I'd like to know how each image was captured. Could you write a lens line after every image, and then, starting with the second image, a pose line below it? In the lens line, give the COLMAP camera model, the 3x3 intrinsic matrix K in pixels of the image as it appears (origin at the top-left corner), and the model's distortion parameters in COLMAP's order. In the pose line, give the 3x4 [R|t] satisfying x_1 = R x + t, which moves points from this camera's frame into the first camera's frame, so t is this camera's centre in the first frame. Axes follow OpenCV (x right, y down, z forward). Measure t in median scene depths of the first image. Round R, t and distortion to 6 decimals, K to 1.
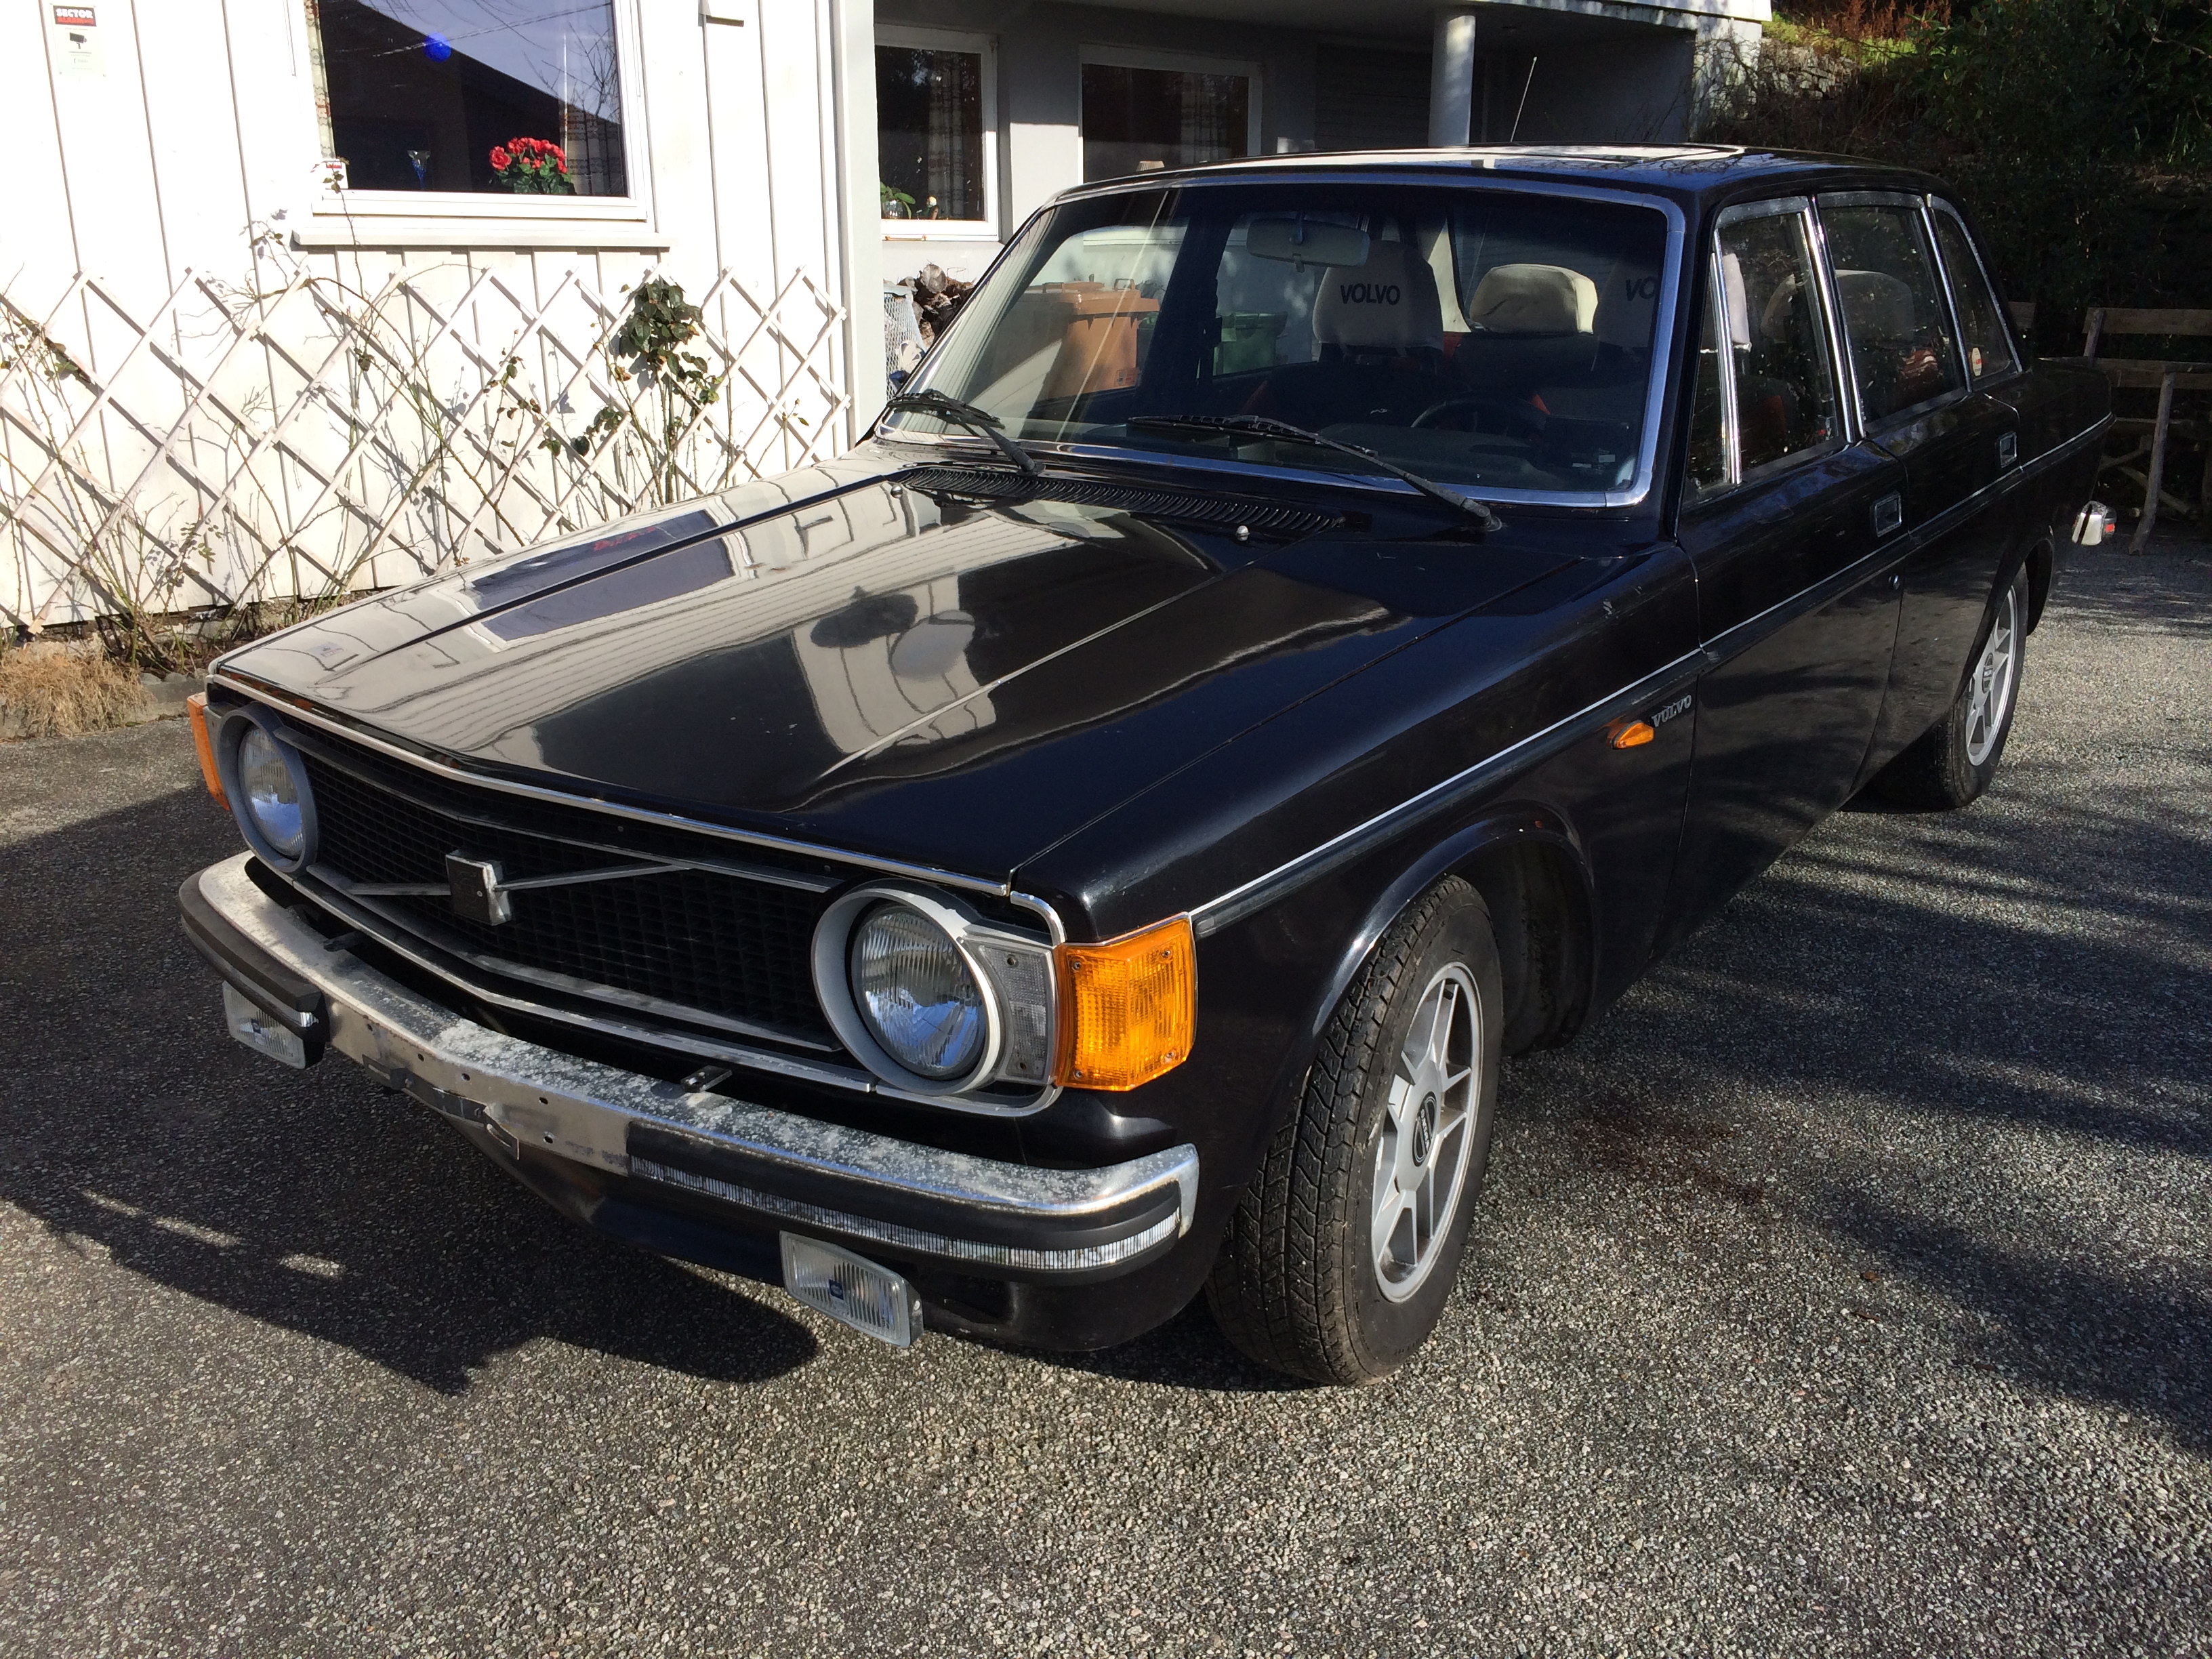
lens RADIAL K [[1880.8, 0, 1112.4], [0, 1880.8, 829.3], [0, 0, 1]] dist [0.086686, -0.120102]
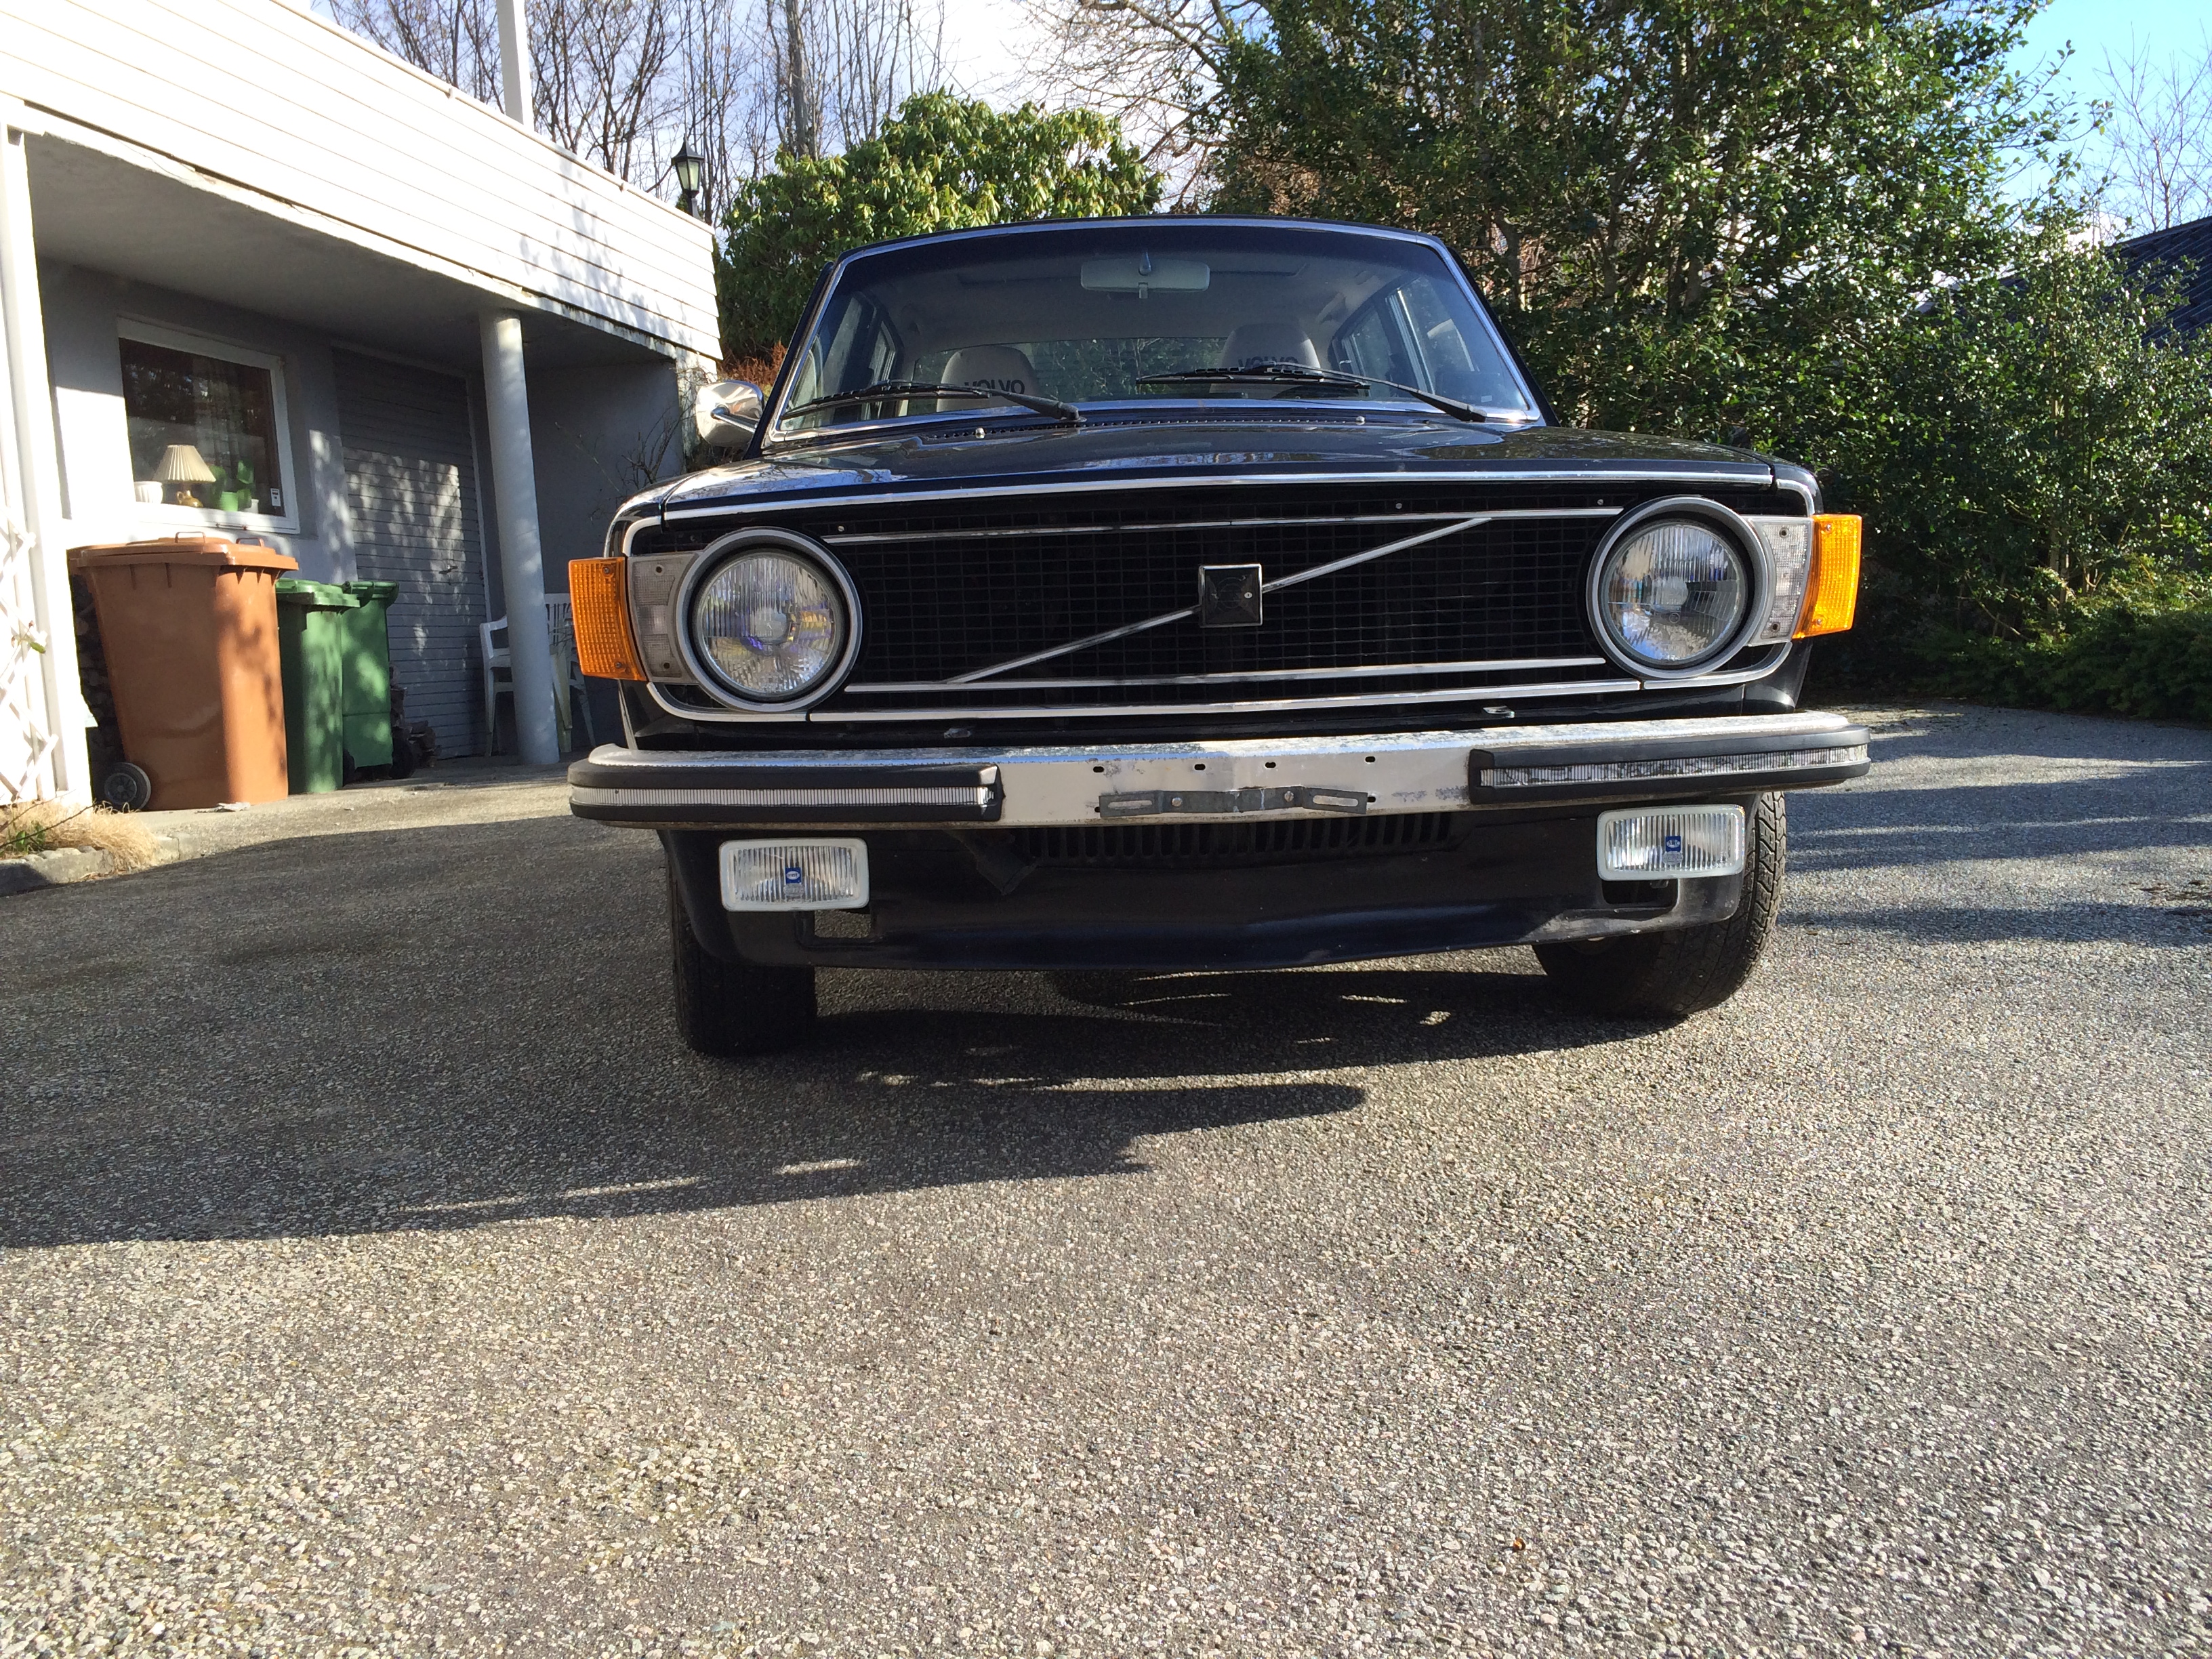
lens RADIAL K [[1880.8, 0, 1112.4], [0, 1880.8, 829.3], [0, 0, 1]] dist [0.086686, -0.120102]
pose [[0.774487, -0.098737, 0.624836, -0.403959], [0.230959, 0.963693, -0.133991, 0.108034], [-0.588921, 0.248086, 0.769172, 0.098628]]
